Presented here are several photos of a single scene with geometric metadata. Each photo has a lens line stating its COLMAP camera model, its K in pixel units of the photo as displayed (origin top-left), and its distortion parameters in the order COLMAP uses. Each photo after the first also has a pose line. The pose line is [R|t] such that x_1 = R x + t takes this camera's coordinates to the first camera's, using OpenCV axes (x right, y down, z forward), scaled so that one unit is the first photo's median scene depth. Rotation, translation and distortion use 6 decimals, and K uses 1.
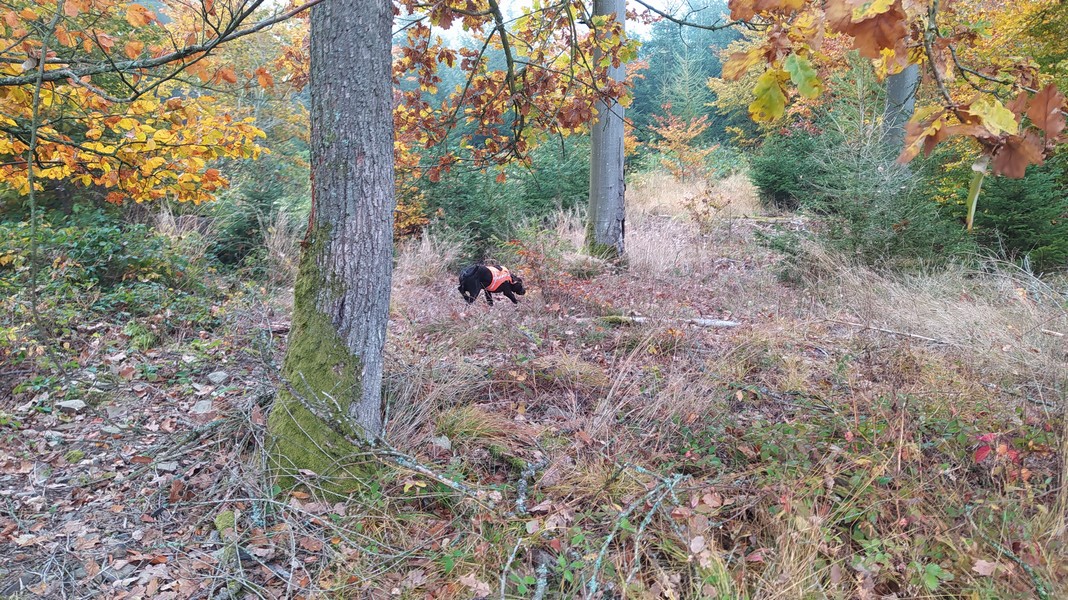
lens RADIAL K [[785.3, 0, 520.6], [0, 785.3, 301.0], [0, 0, 1]] dist [0.067978, -0.084880]
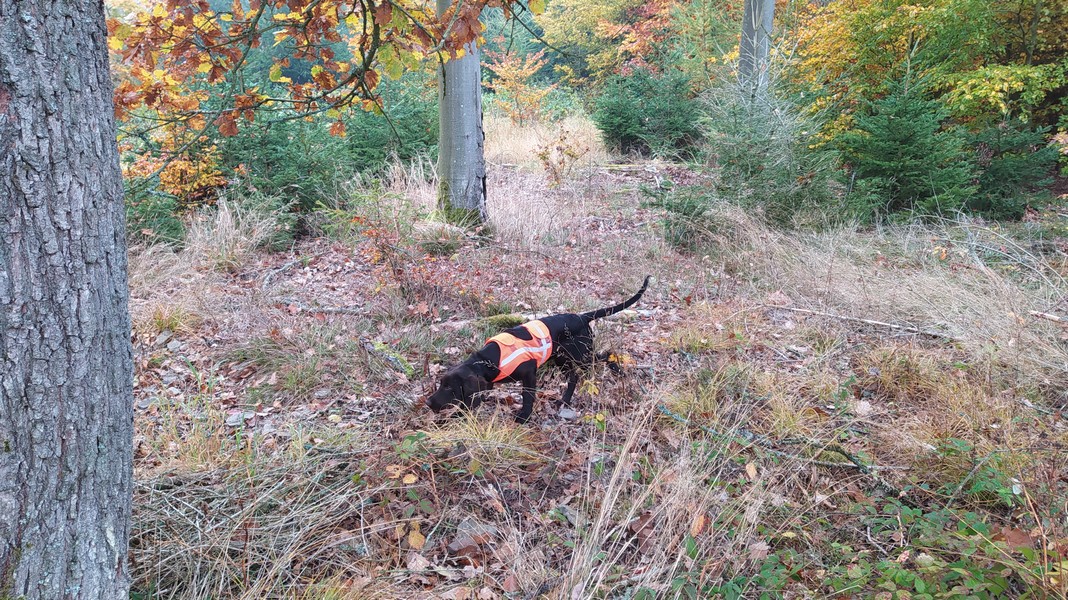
lens RADIAL K [[785.3, 0, 528.9], [0, 785.3, 306.3], [0, 0, 1]] dist [0.067978, -0.084880]
pose [[0.970699, -0.061086, 0.232406, -0.023839], [0.042644, 0.995589, 0.083568, -0.042965], [-0.236485, -0.071208, 0.969022, 0.234024]]
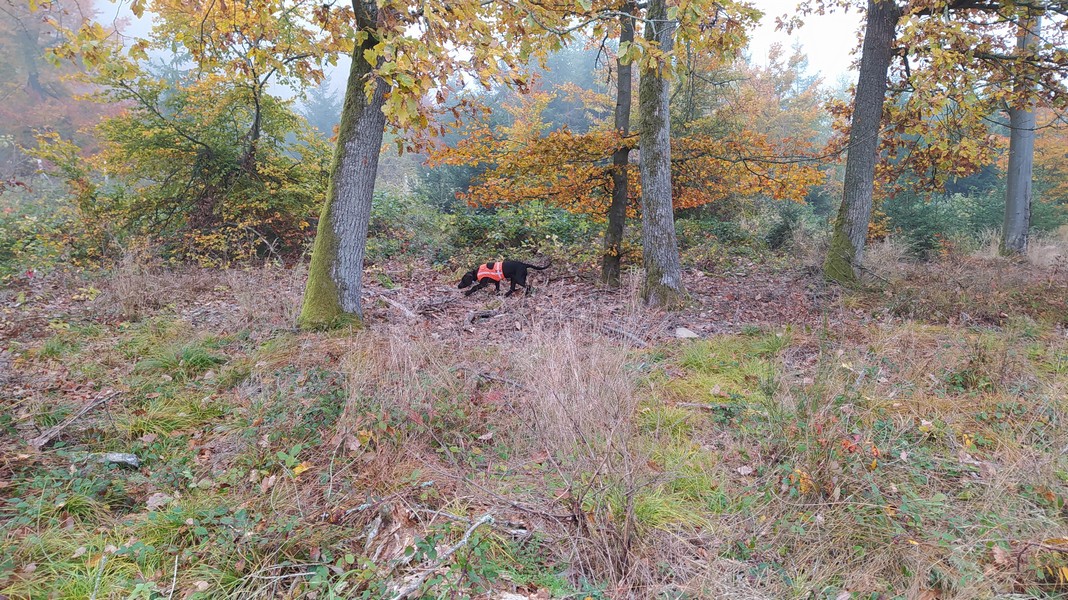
lens RADIAL K [[785.3, 0, 551.9], [0, 785.3, 293.8], [0, 0, 1]] dist [0.067978, -0.084880]
pose [[0.861960, 0.072491, -0.501767, 0.138277], [-0.110162, 0.992858, -0.045803, 0.215284], [0.494863, 0.094756, 0.863789, -0.915301]]
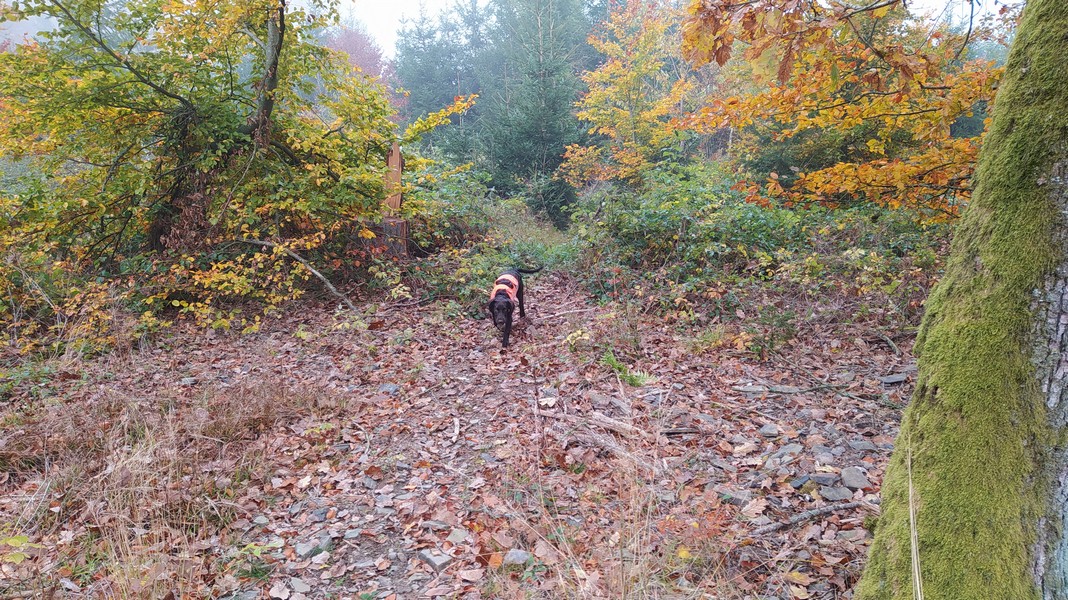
lens RADIAL K [[807.7, 0, 529.2], [0, 807.7, 298.0], [0, 0, 1]] dist [0.079307, -0.089542]
pose [[0.891647, 0.066549, -0.447814, -0.802336], [-0.078458, 0.996885, -0.008073, 0.081039], [0.445882, 0.042333, 0.894090, -0.392360]]
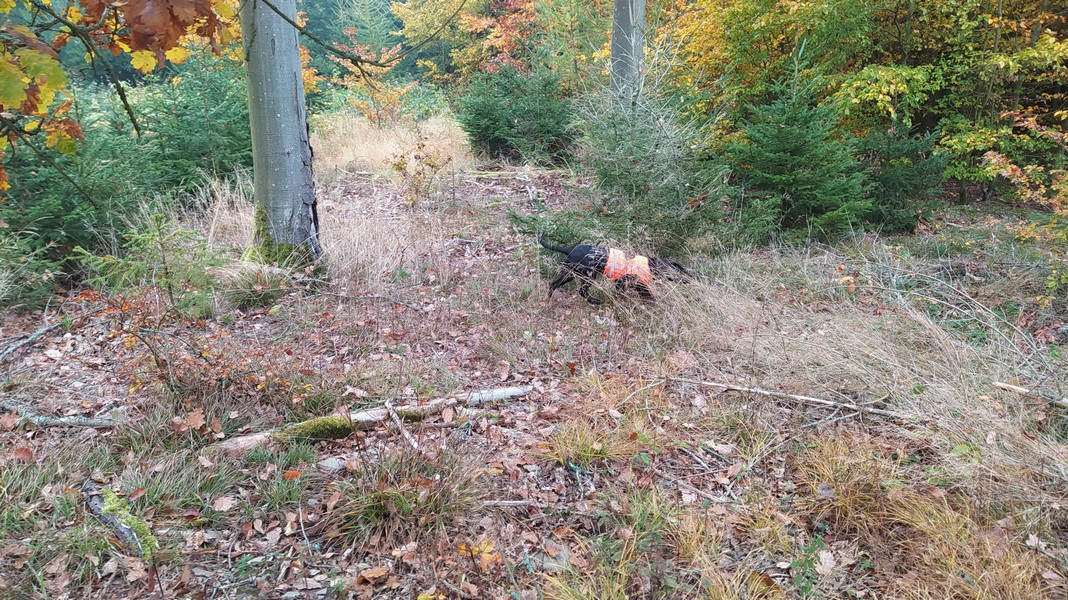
lens RADIAL K [[785.3, 0, 533.7], [0, 785.3, 298.4], [0, 0, 1]] dist [0.067978, -0.084880]
pose [[0.918728, -0.099755, 0.382084, 0.047977], [0.070176, 0.993410, 0.090620, -0.084107], [-0.388606, -0.056442, 0.919674, 0.389724]]
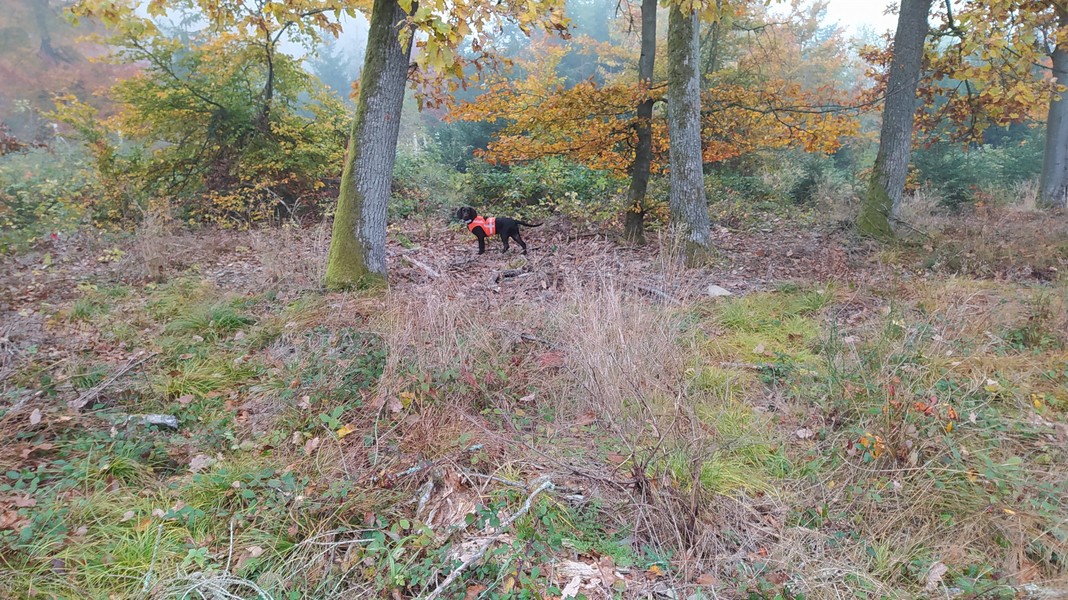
lens RADIAL K [[785.3, 0, 530.9], [0, 785.3, 291.9], [0, 0, 1]] dist [0.067978, -0.084880]
pose [[0.843299, 0.091539, -0.529592, 0.107170], [-0.103401, 0.994613, 0.007266, 0.218449], [0.527405, 0.048633, 0.848221, -0.909168]]
